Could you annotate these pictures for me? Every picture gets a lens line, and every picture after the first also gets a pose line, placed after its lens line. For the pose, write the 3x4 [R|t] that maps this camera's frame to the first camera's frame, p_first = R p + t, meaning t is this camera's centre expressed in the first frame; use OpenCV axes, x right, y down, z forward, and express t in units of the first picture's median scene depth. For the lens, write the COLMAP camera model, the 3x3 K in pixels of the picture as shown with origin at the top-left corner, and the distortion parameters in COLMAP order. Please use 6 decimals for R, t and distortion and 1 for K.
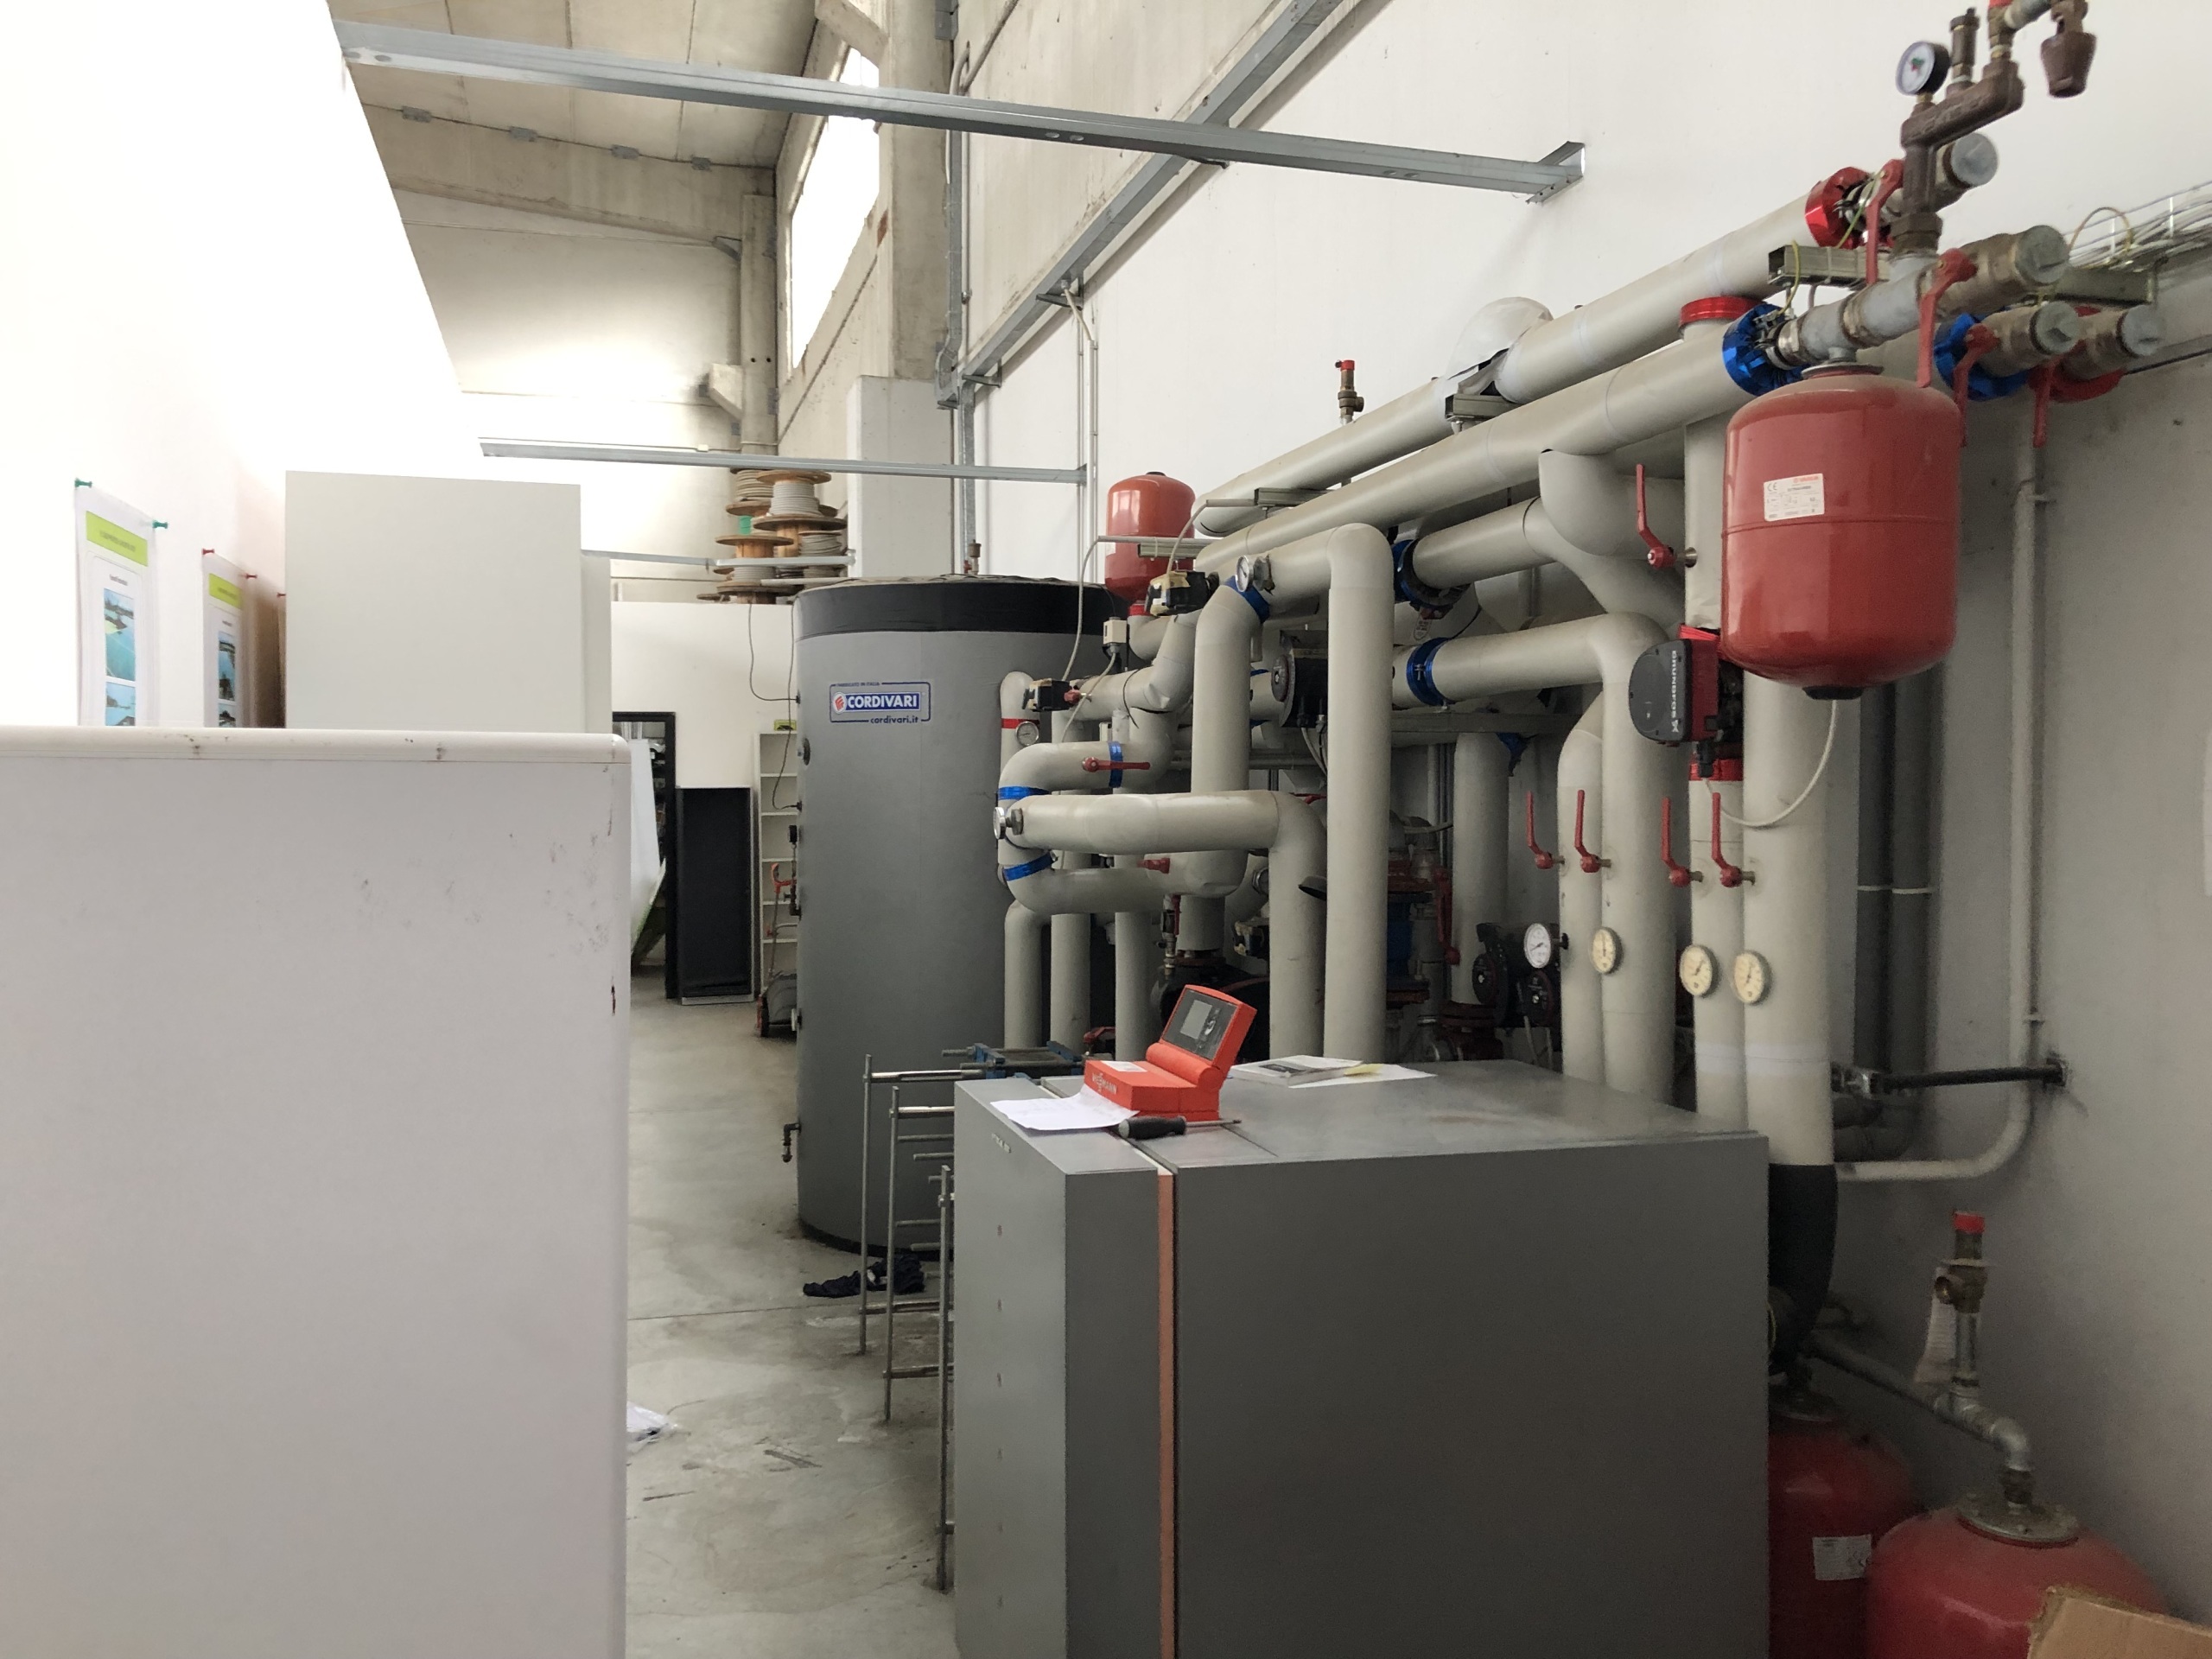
lens RADIAL K [[1807.8, 0, 1106.6], [0, 1807.8, 828.1], [0, 0, 1]] dist [0.010044, -0.001799]
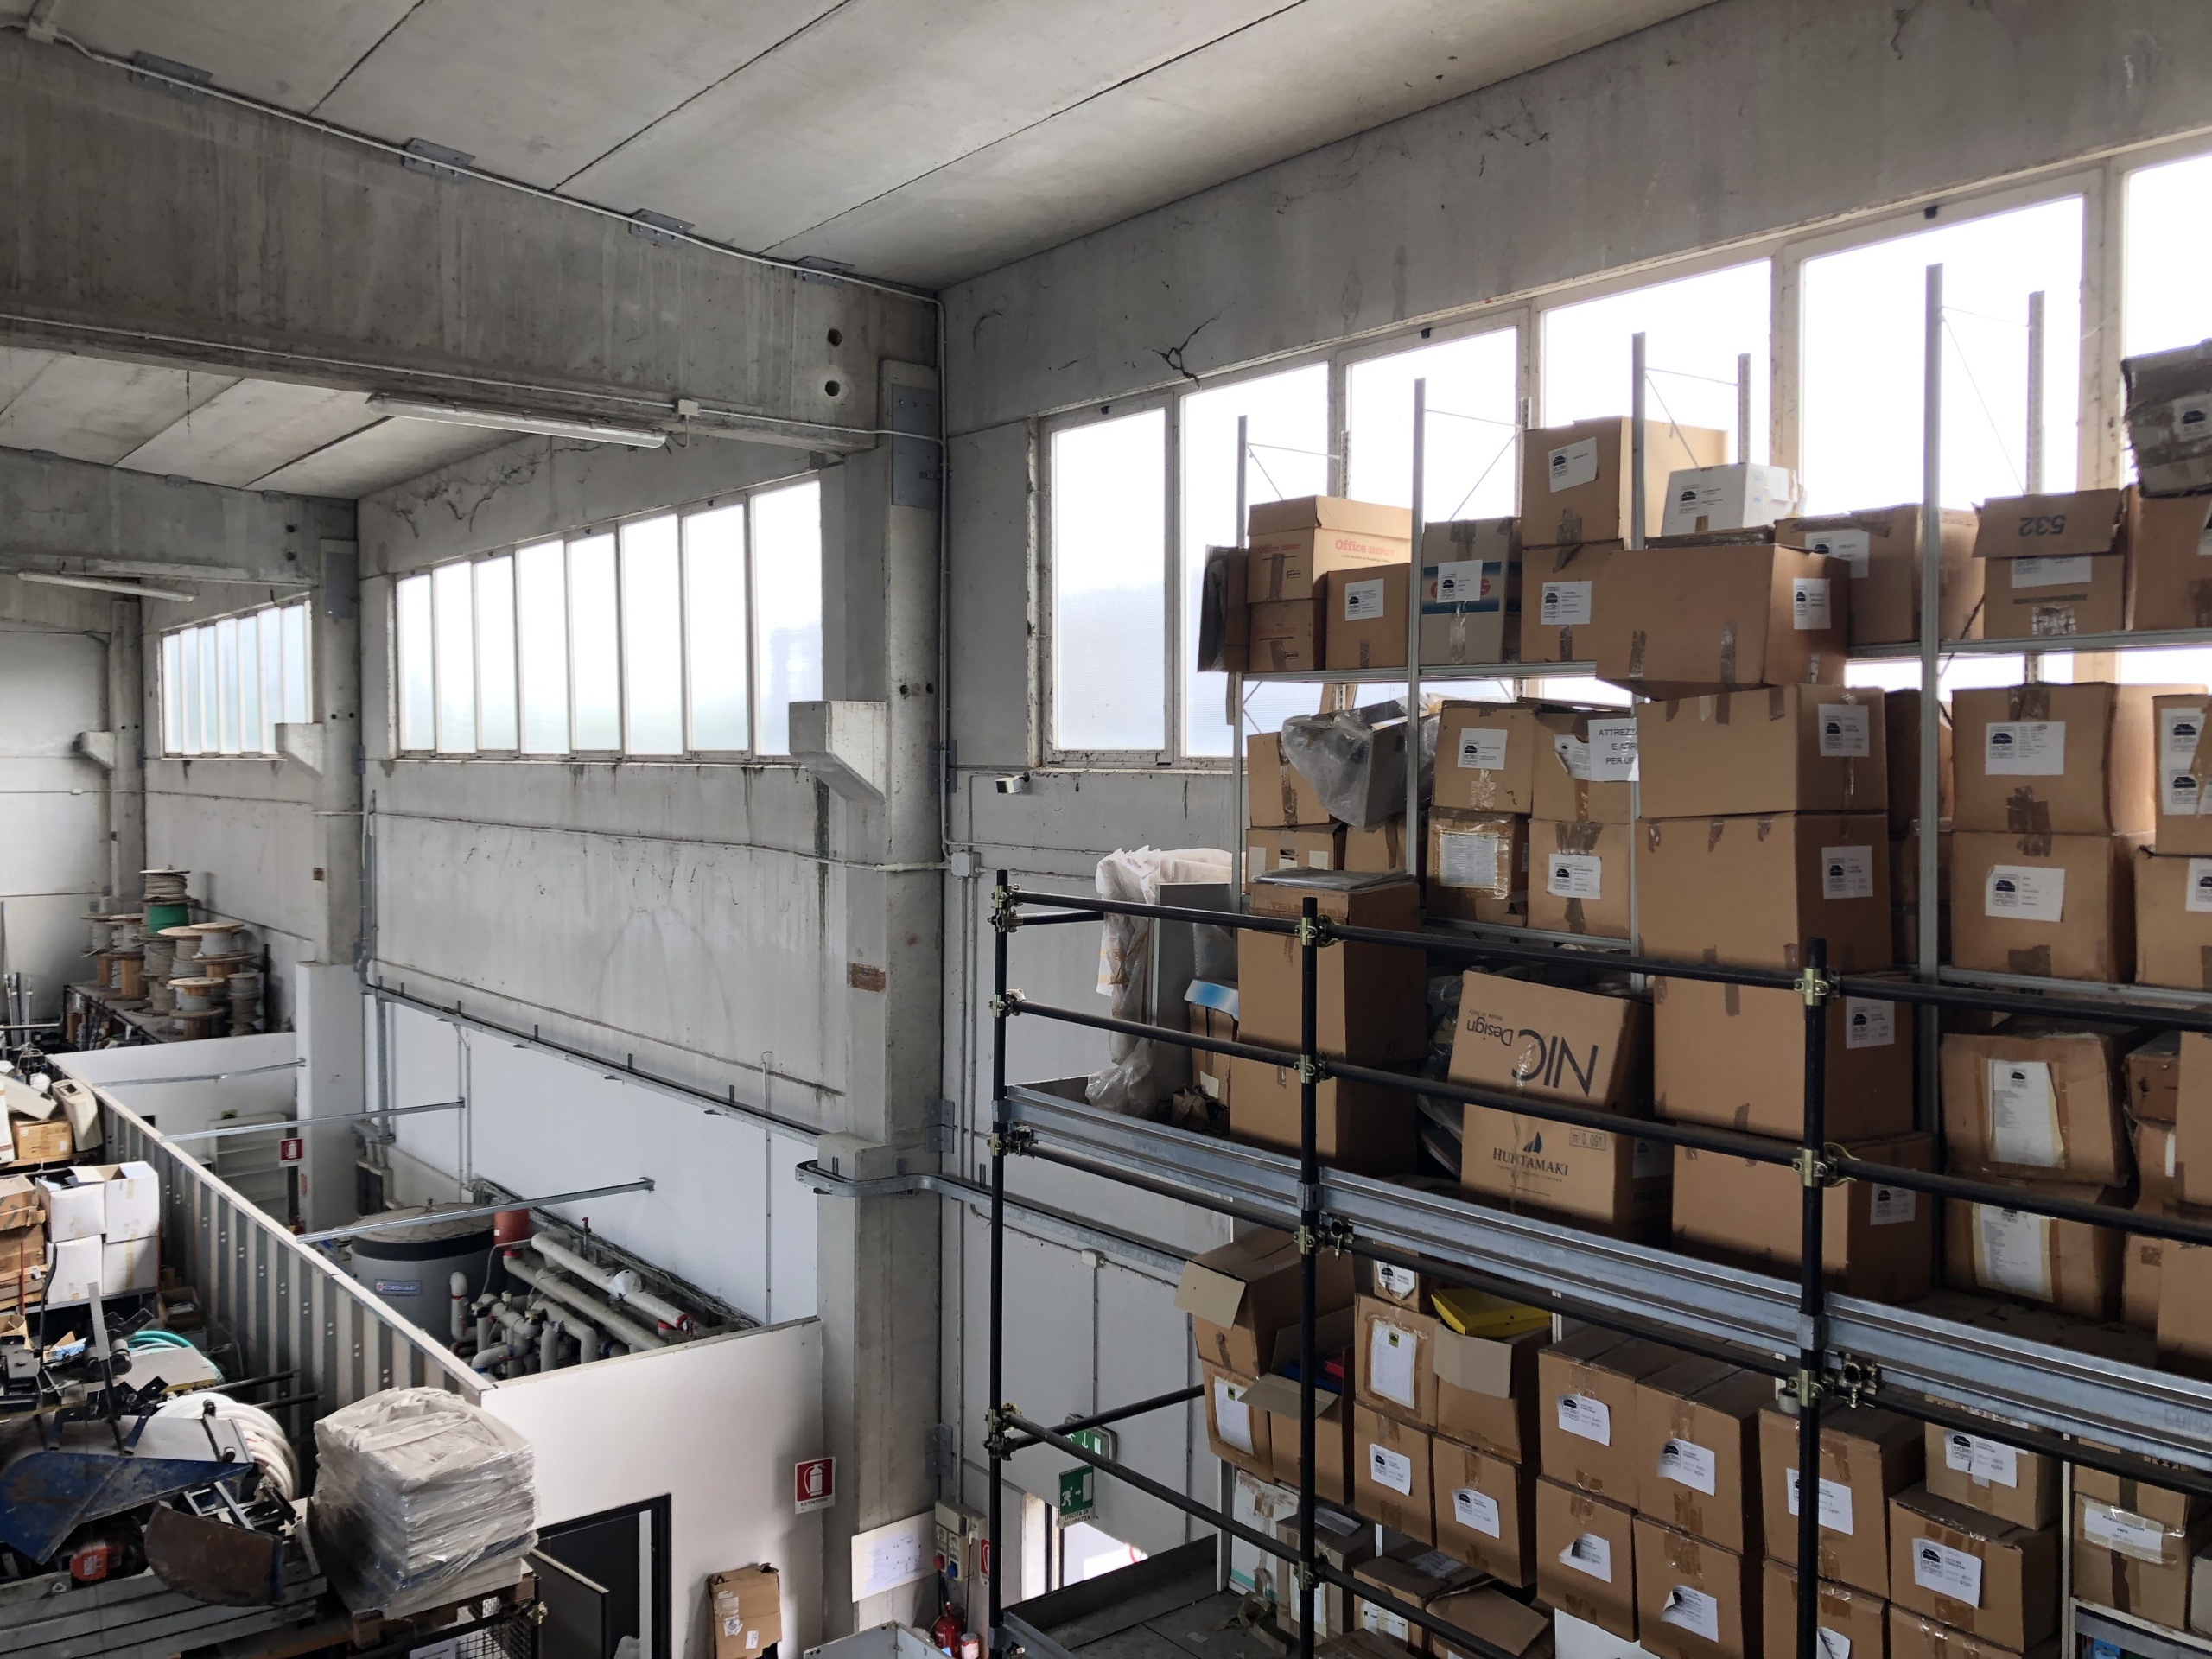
lens RADIAL K [[1807.8, 0, 1087.3], [0, 1807.8, 828.6], [0, 0, 1]] dist [0.010044, -0.001799]
pose [[0.924683, -0.014563, 0.380460, -0.052007], [0.008527, 0.999810, 0.017547, -0.203367], [-0.380643, -0.012982, 0.924631, -0.461290]]
